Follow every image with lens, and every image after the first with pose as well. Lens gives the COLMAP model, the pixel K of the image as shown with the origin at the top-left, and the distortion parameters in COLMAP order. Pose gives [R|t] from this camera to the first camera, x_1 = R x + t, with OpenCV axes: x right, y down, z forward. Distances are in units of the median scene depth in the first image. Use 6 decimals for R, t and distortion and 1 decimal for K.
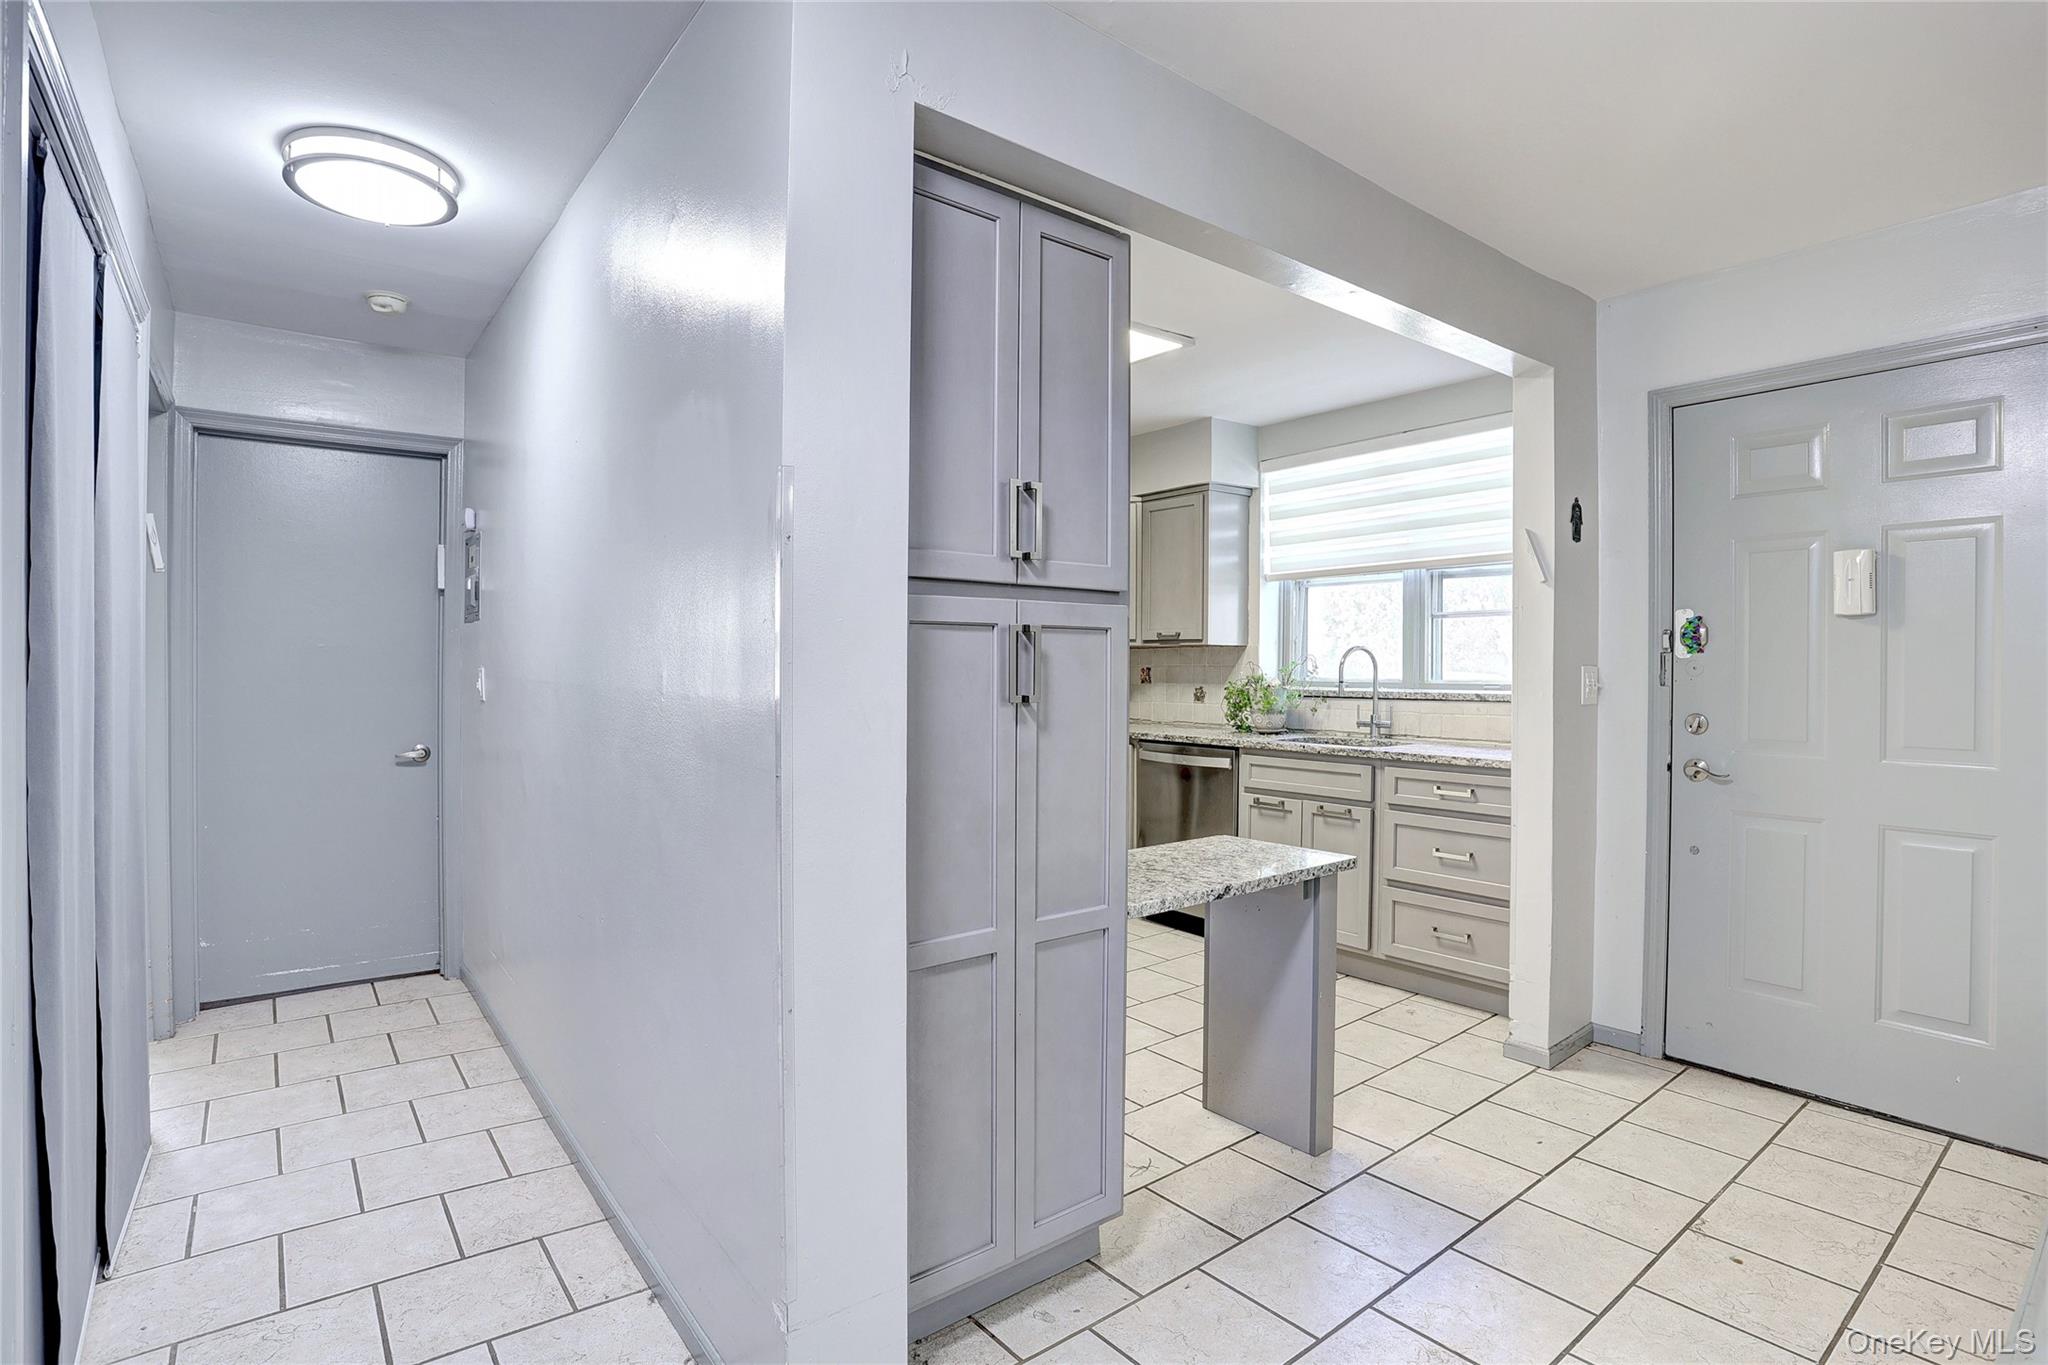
lens RADIAL K [[995.5, 0, 1030.1], [0, 995.5, 681.1], [0, 0, 1]] dist [-0.058789, 0.018167]
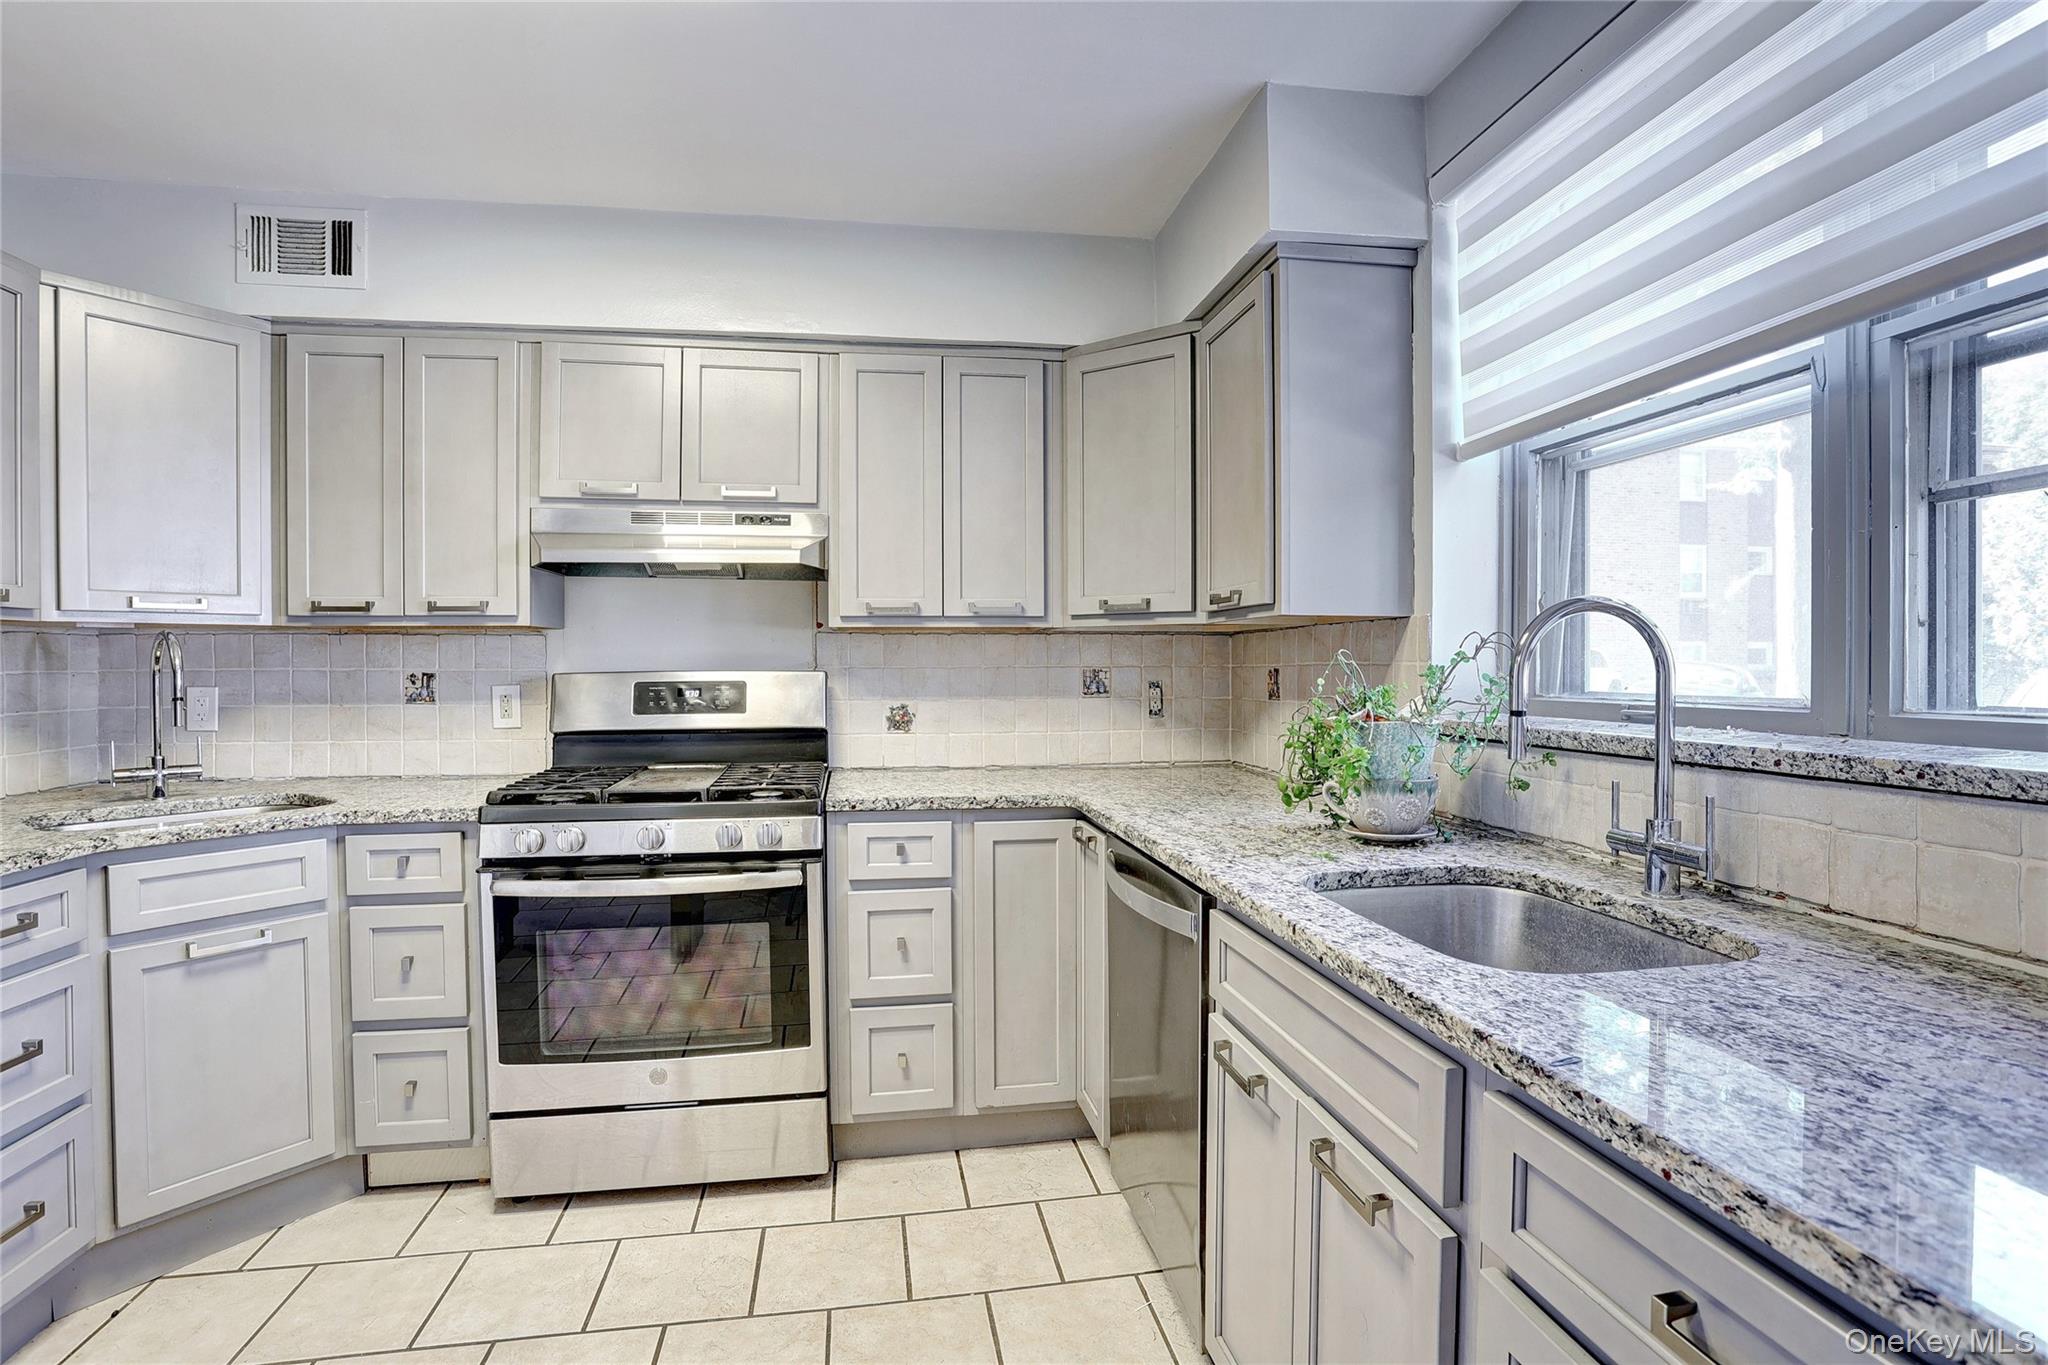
lens RADIAL K [[995.5, 0, 1021.1], [0, 995.5, 666.6], [0, 0, 1]] dist [-0.058789, 0.018167]
pose [[0.878685, -0.004742, -0.477379, 0.301570], [-0.005663, 0.999777, -0.020354, -0.004918], [0.477368, 0.020588, 0.878462, 0.607492]]
